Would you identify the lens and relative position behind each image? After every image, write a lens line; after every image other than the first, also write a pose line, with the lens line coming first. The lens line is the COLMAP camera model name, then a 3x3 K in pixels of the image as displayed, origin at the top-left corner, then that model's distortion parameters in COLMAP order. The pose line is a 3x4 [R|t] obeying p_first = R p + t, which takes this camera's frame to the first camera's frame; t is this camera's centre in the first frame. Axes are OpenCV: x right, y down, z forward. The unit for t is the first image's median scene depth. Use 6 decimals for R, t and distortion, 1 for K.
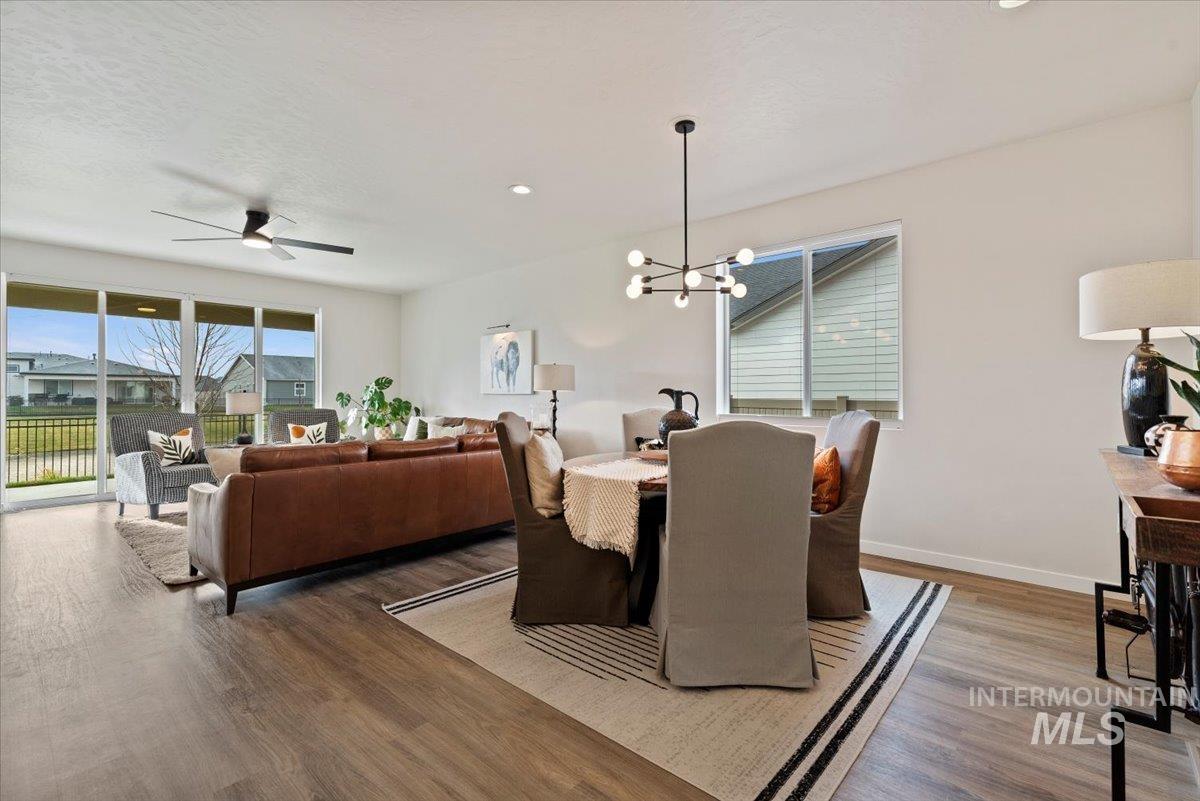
lens RADIAL K [[529.3, 0, 607.2], [0, 529.3, 393.4], [0, 0, 1]] dist [0.004189, -0.000590]
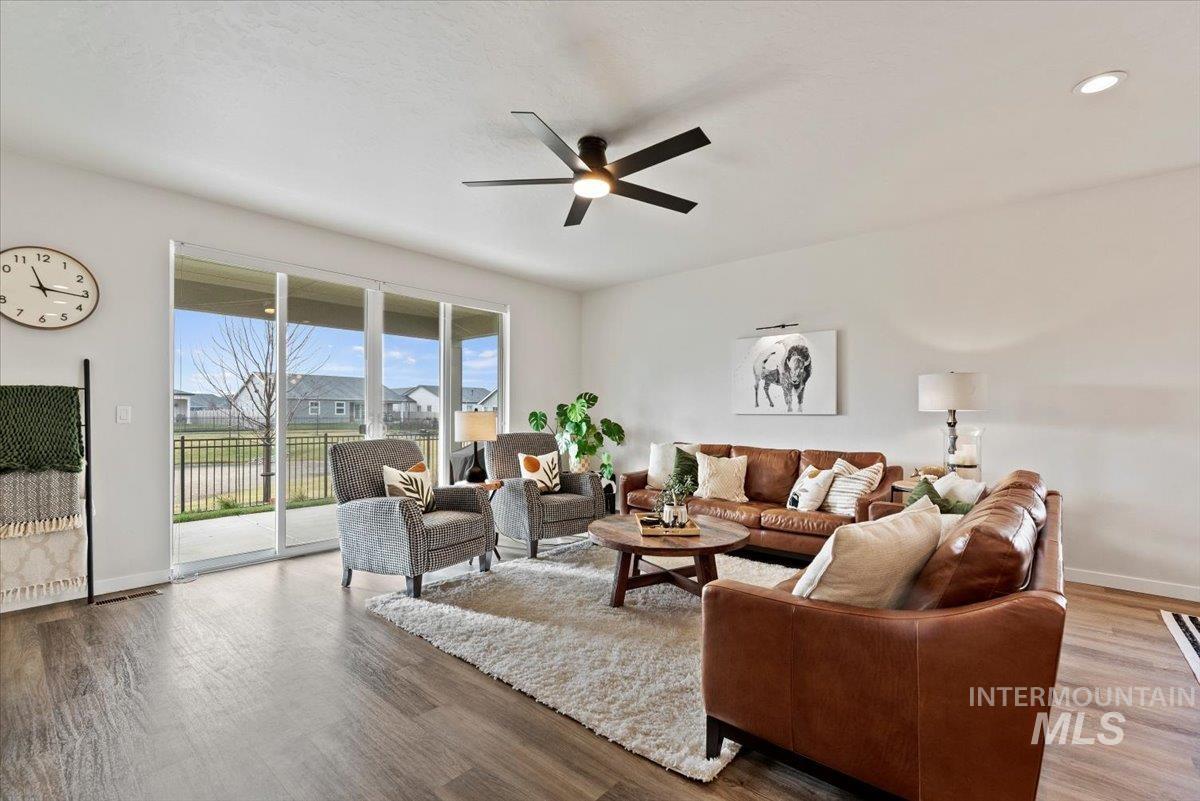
lens RADIAL K [[529.3, 0, 611.5], [0, 529.3, 418.6], [0, 0, 1]] dist [0.004189, -0.000590]
pose [[0.999972, 0.002044, 0.007219, -0.458595], [-0.002119, 0.999943, 0.010423, -0.000321], [-0.007197, -0.010438, 0.999920, 0.238844]]
